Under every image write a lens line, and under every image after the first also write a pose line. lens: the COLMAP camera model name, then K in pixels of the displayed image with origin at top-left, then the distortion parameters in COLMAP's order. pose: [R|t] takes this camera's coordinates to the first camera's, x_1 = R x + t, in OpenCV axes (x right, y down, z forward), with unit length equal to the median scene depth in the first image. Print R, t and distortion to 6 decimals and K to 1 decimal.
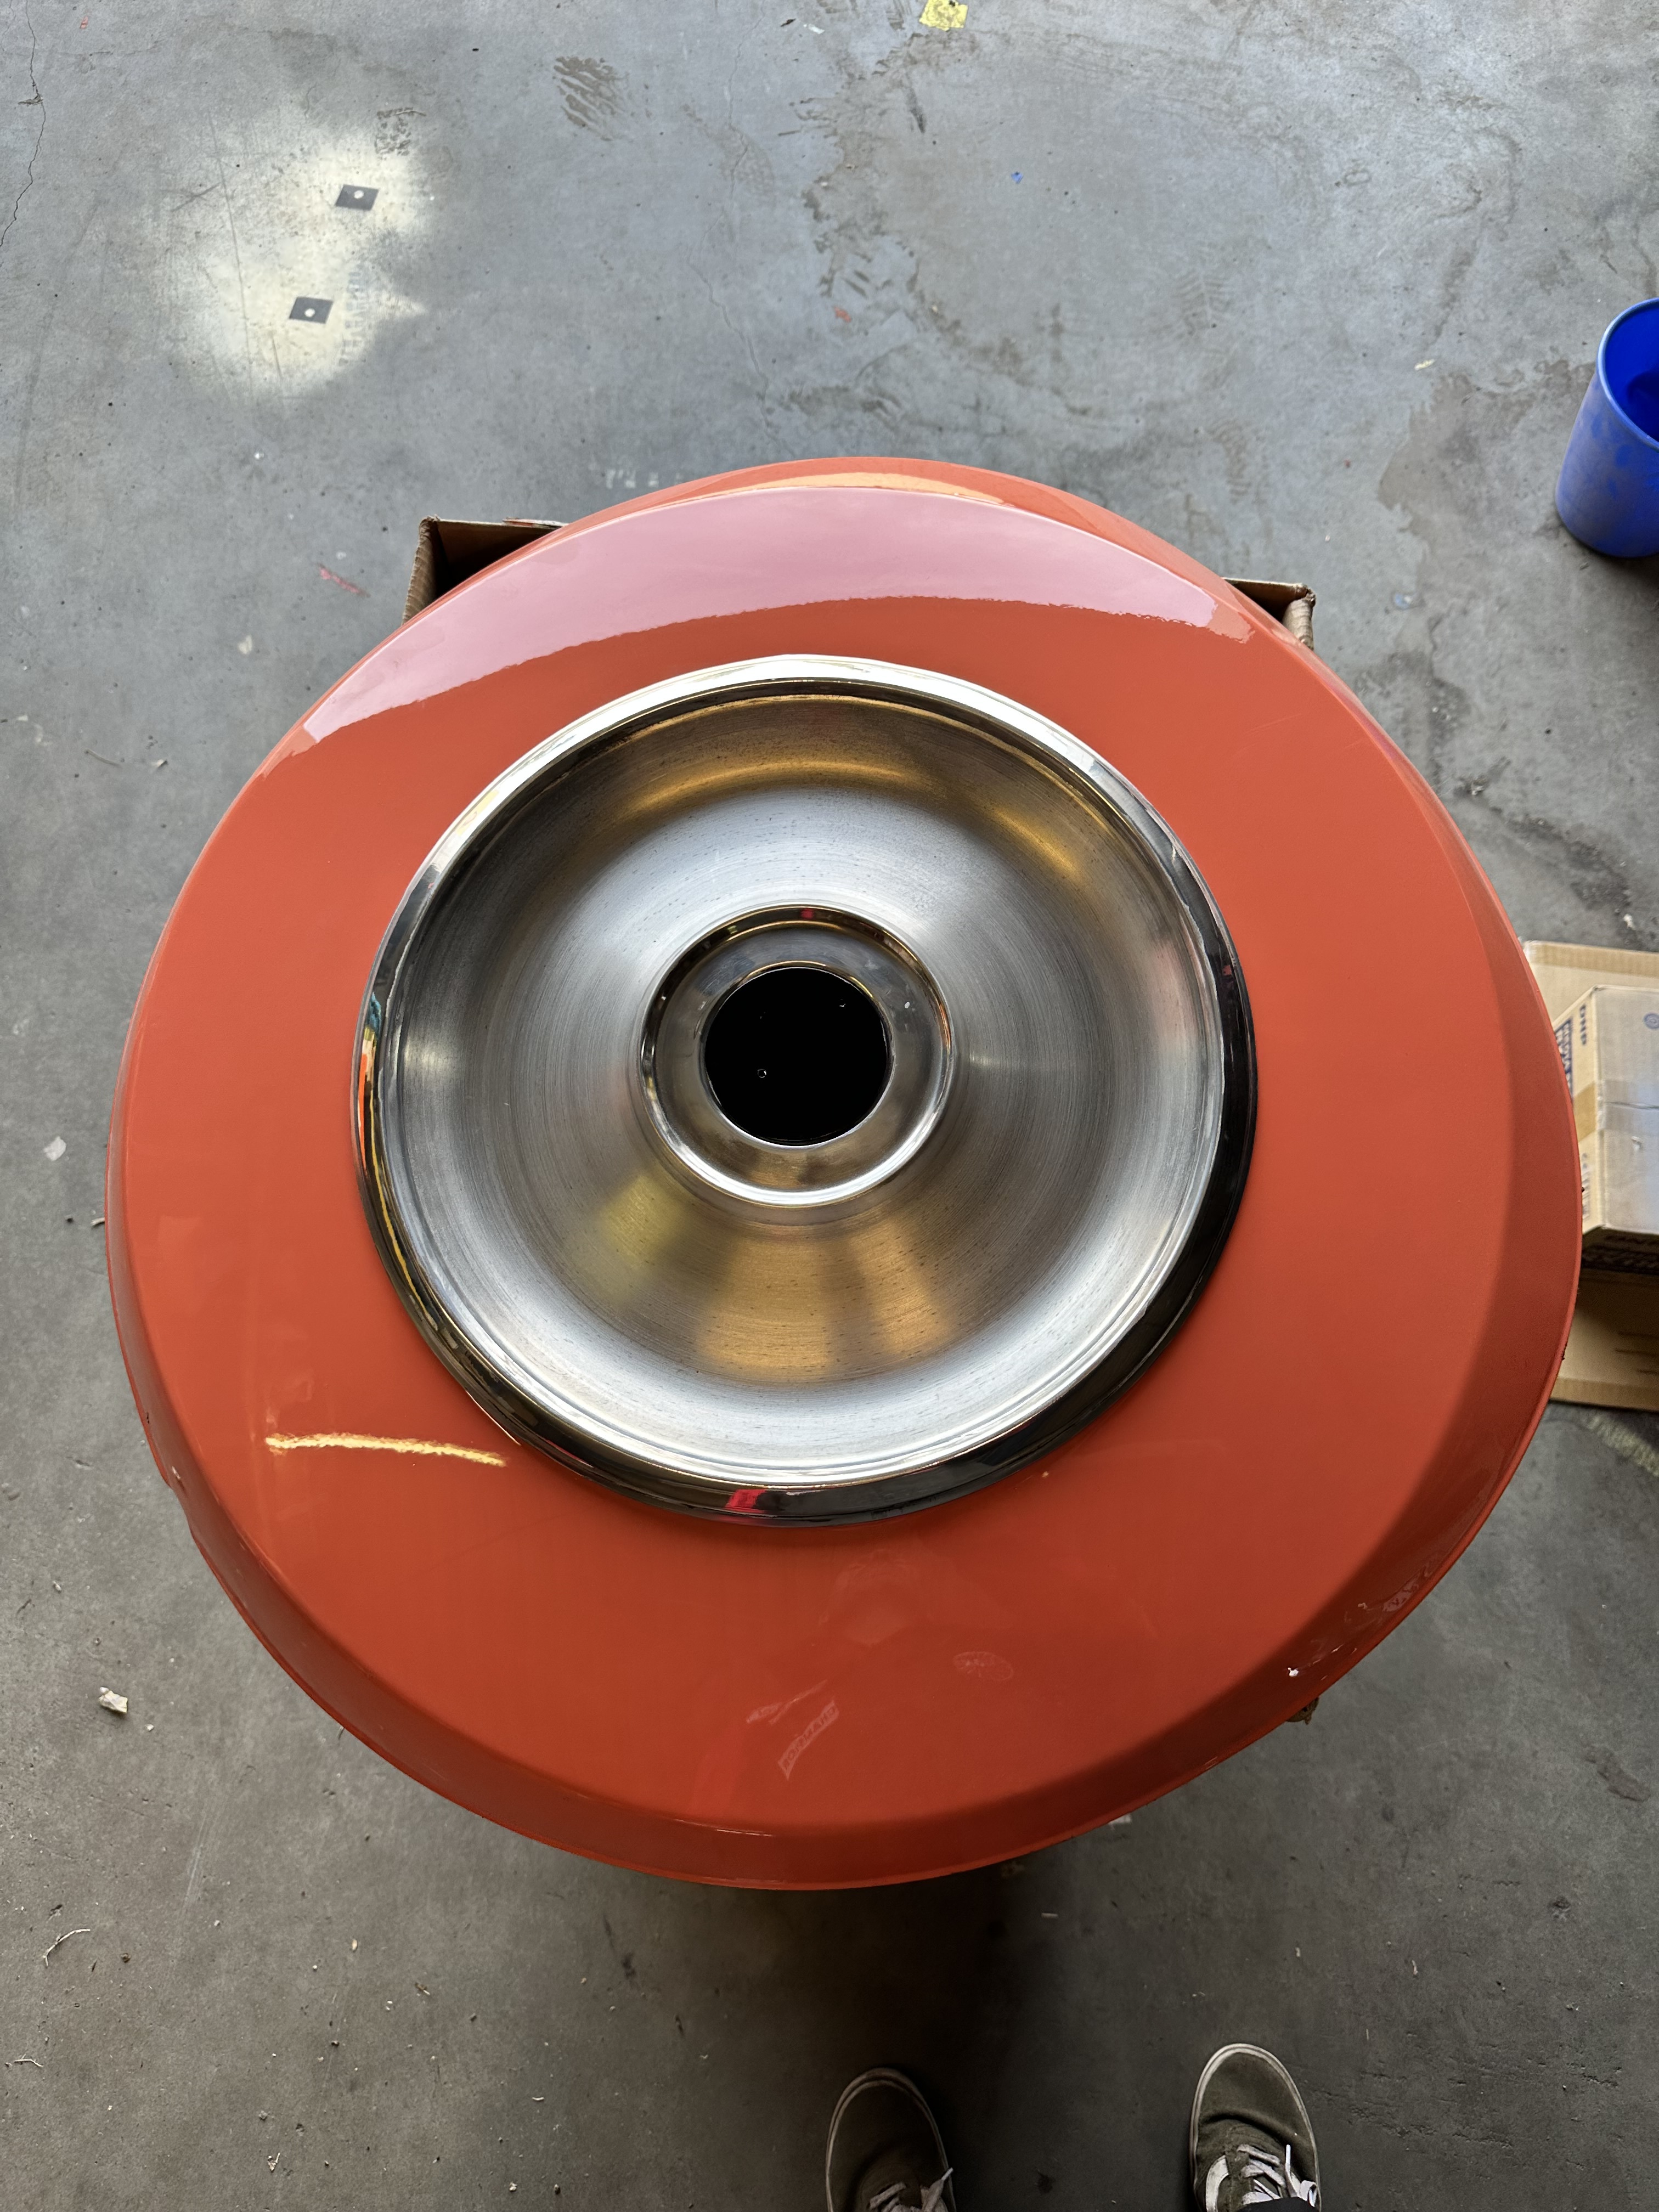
lens RADIAL K [[1542.1, 0, 841.0], [0, 1542.1, 1132.3], [0, 0, 1]] dist [0.121617, -0.207712]
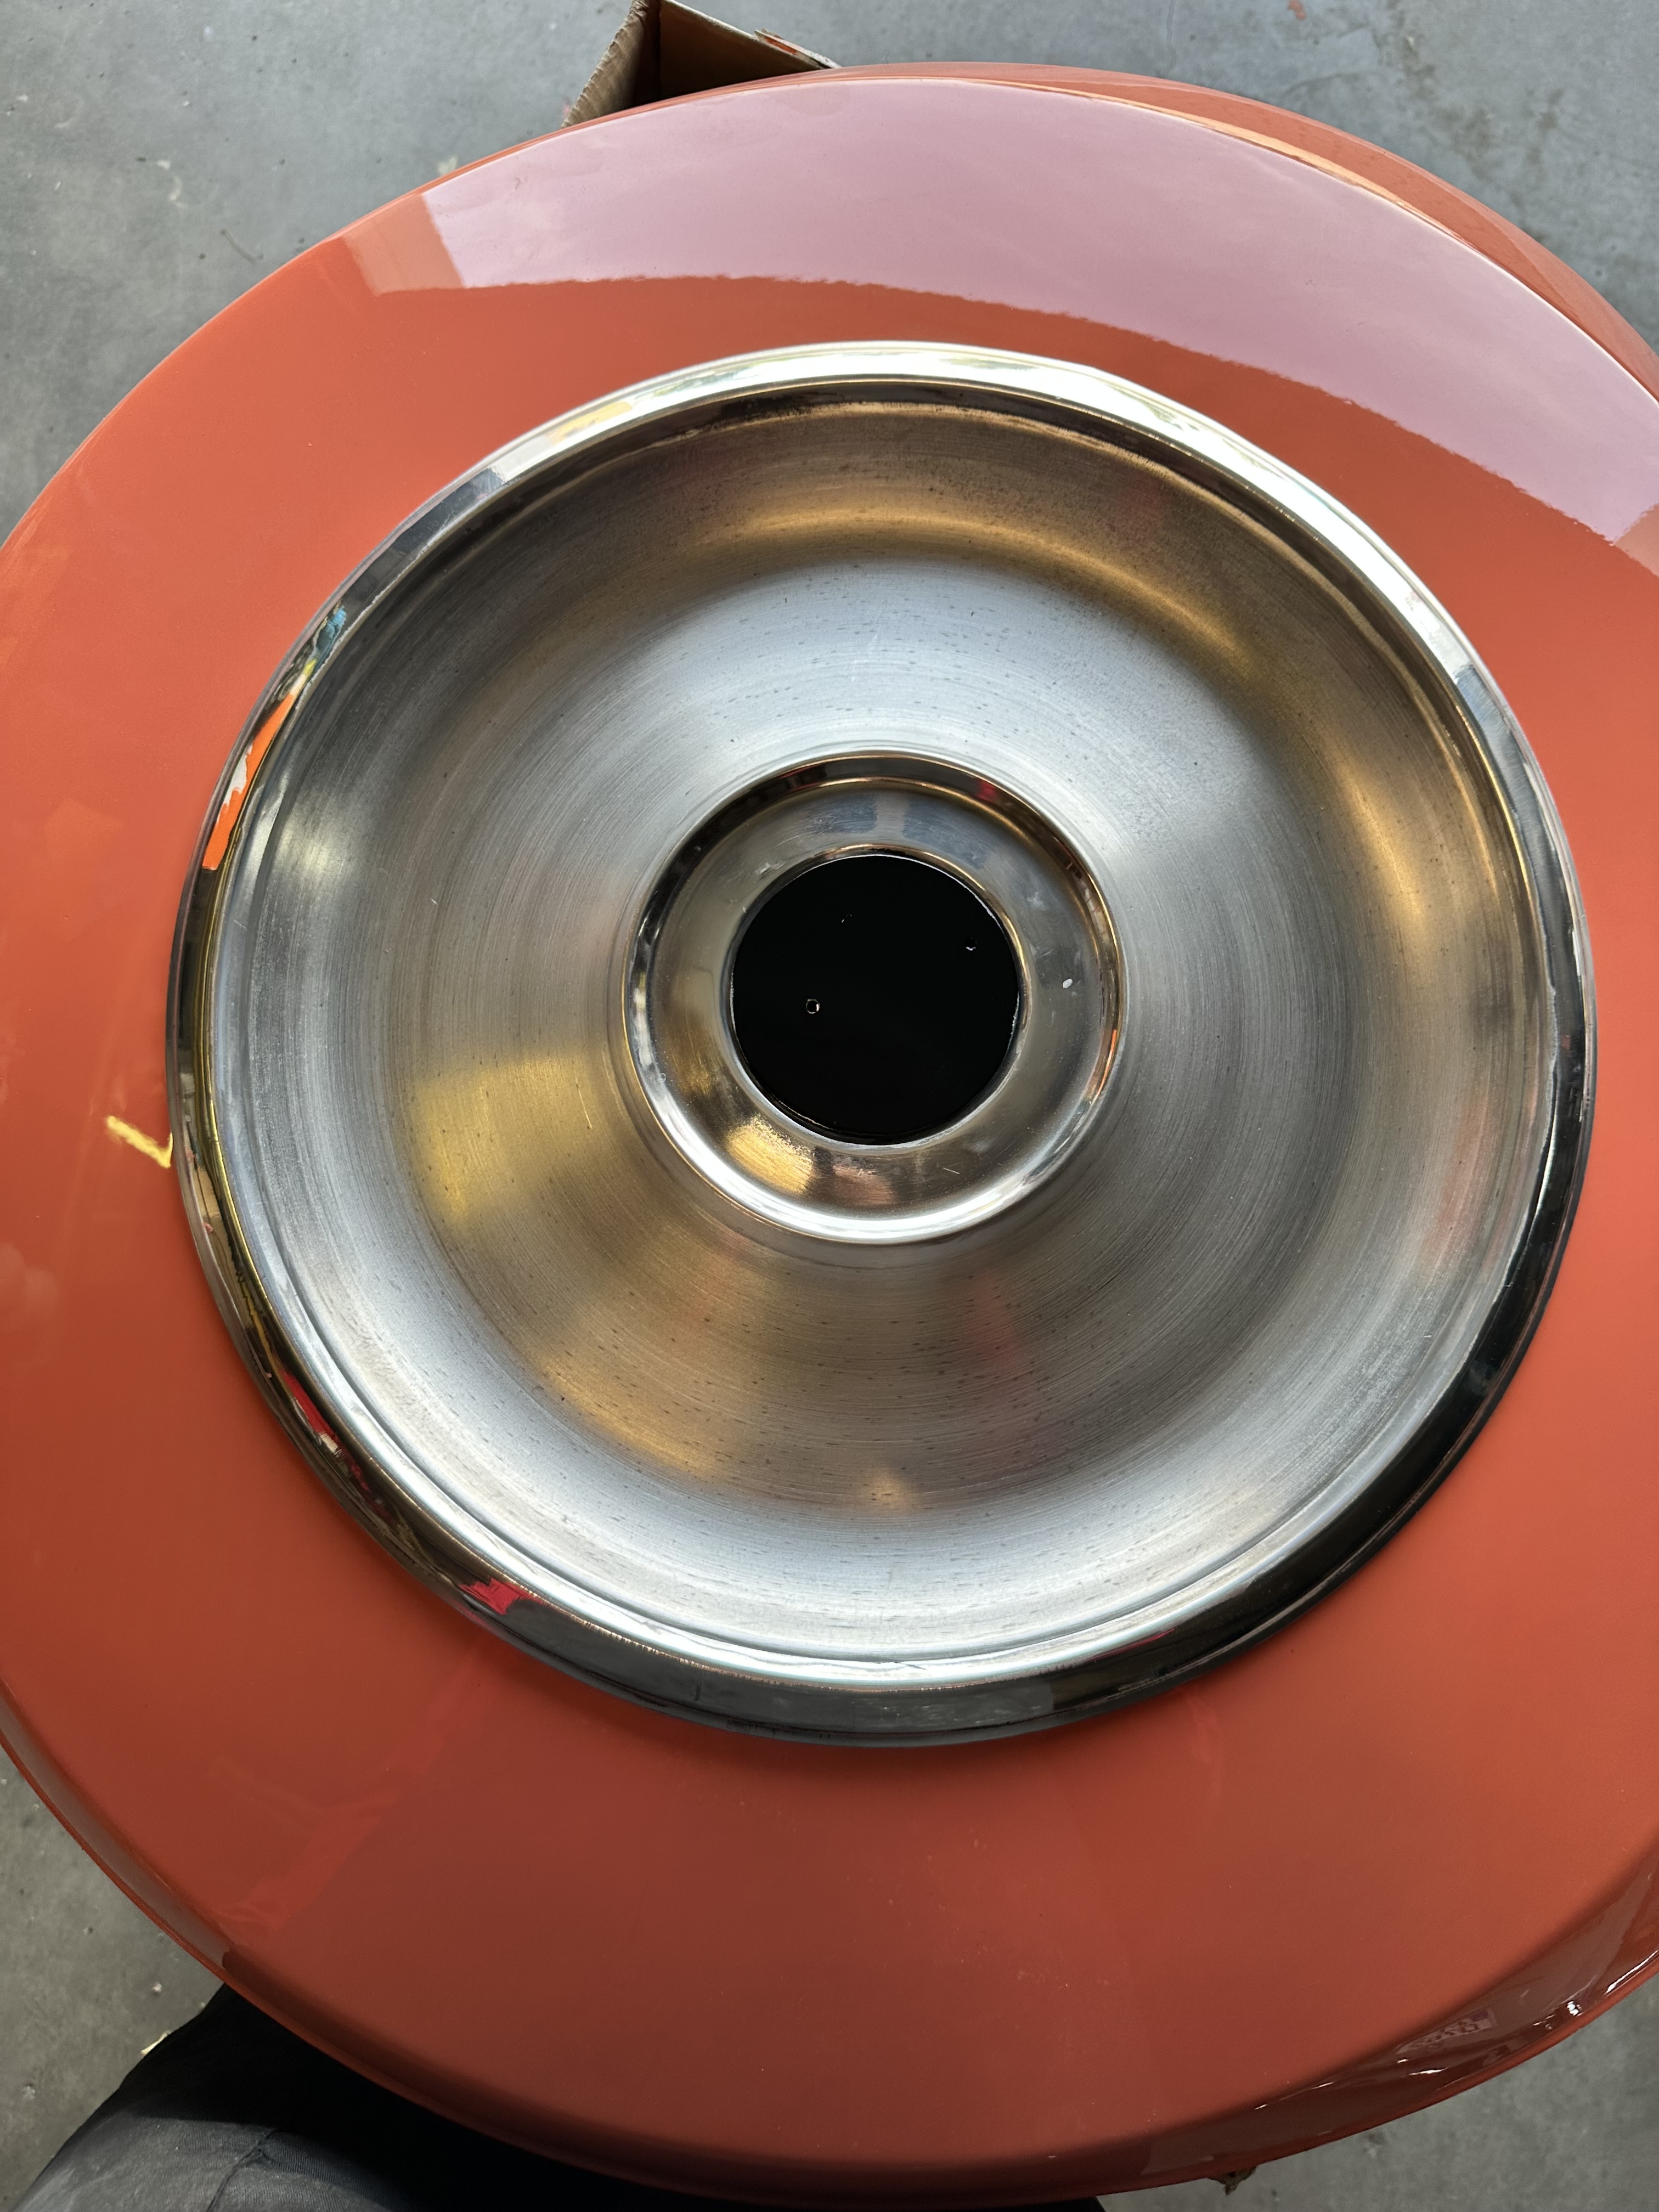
lens RADIAL K [[1546.8, 0, 832.3], [0, 1546.8, 1133.8], [0, 0, 1]] dist [0.059756, -0.061710]
pose [[0.935126, 0.354063, -0.013350, -0.015485], [-0.348757, 0.926453, 0.141613, -0.075156], [0.062508, -0.127770, 0.989832, 0.337220]]
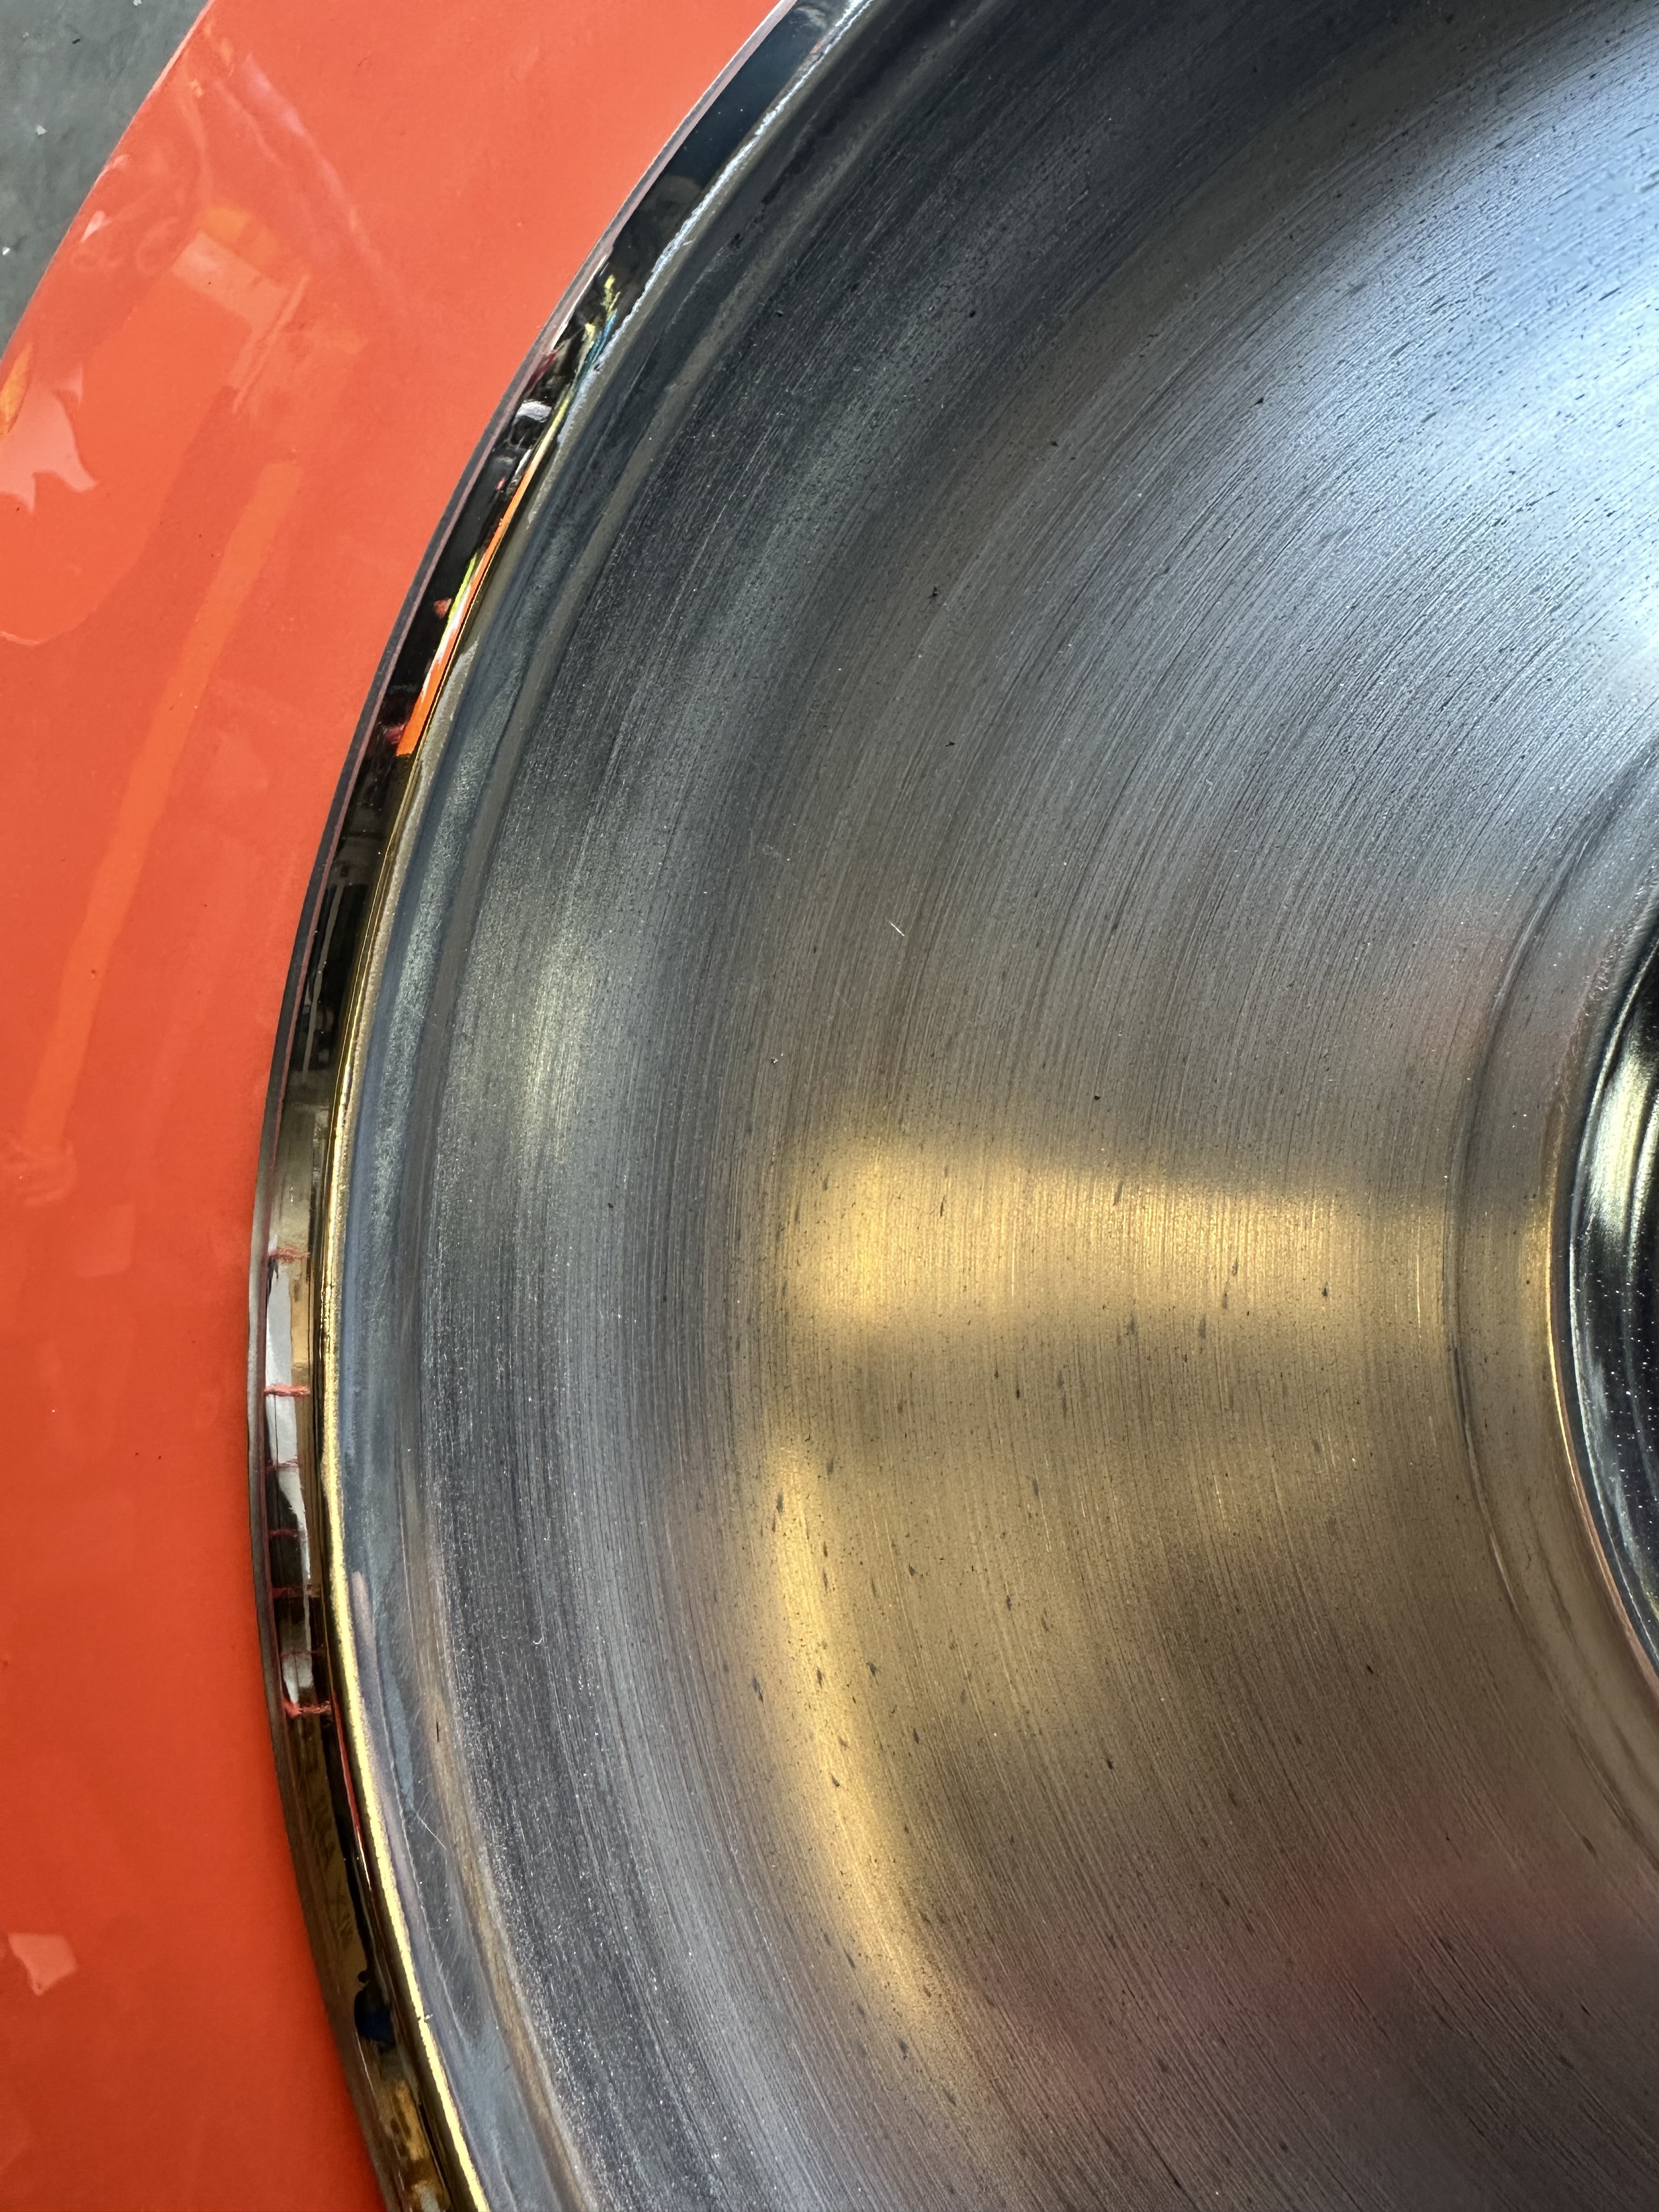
lens RADIAL K [[1557.6, 0, 691.8], [0, 1557.6, 1067.9], [0, 0, 1]] dist [-0.011531, 0.003733]
pose [[0.864435, 0.377392, -0.332155, -0.147005], [-0.294455, 0.915563, 0.273934, -0.053594], [0.407489, -0.138993, 0.902570, 0.728119]]
